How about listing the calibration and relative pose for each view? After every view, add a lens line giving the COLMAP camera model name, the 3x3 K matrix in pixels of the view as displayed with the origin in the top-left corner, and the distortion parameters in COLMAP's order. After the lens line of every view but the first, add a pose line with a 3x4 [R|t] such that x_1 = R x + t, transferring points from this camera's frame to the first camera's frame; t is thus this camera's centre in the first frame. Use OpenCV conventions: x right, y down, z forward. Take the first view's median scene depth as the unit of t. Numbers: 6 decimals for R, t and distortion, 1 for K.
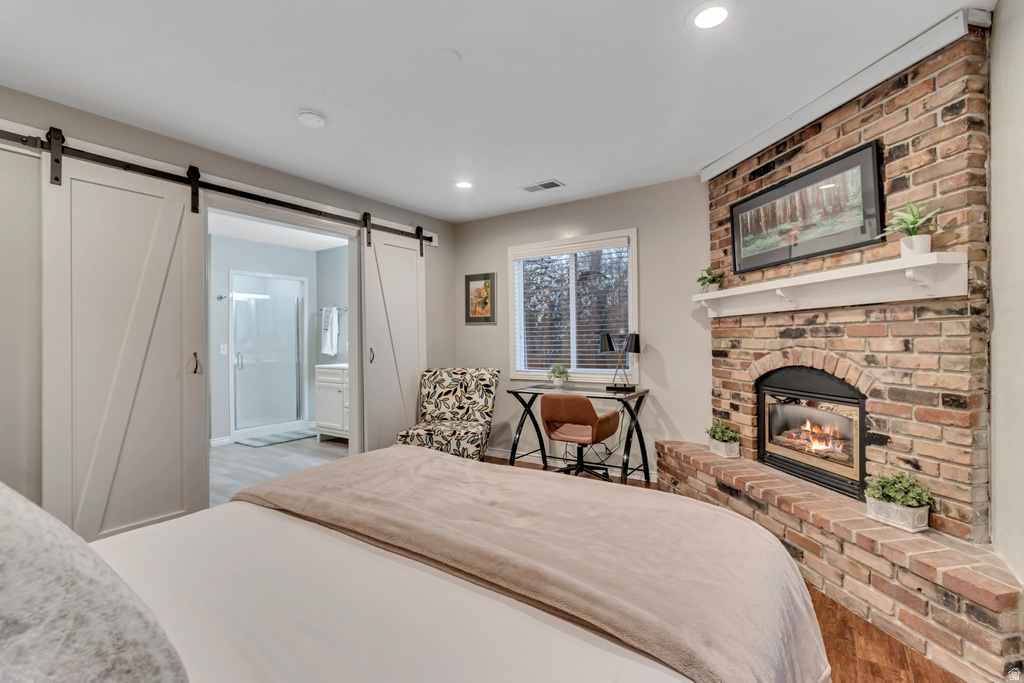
lens RADIAL K [[469.9, 0, 510.2], [0, 469.9, 342.8], [0, 0, 1]] dist [0.000446, 0.000049]
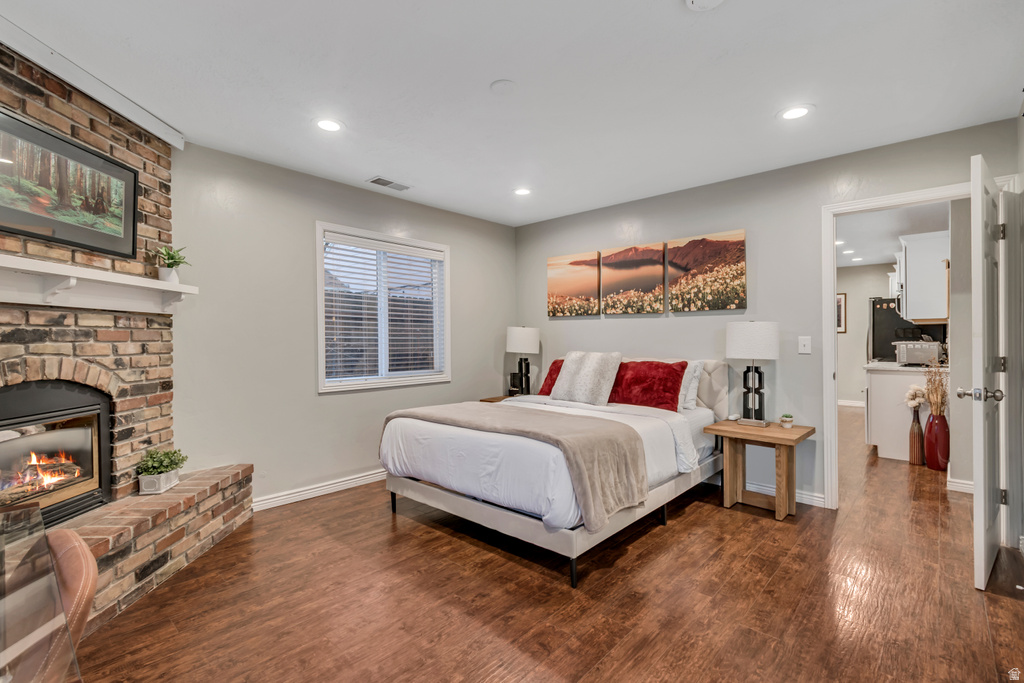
lens RADIAL K [[469.9, 0, 512.1], [0, 469.9, 338.1], [0, 0, 1]] dist [0.000446, 0.000049]
pose [[-0.990099, 0.021773, 0.138670, -0.267033], [0.022533, 0.999738, 0.003915, -0.004202], [-0.138548, 0.007001, -0.990331, 1.888350]]
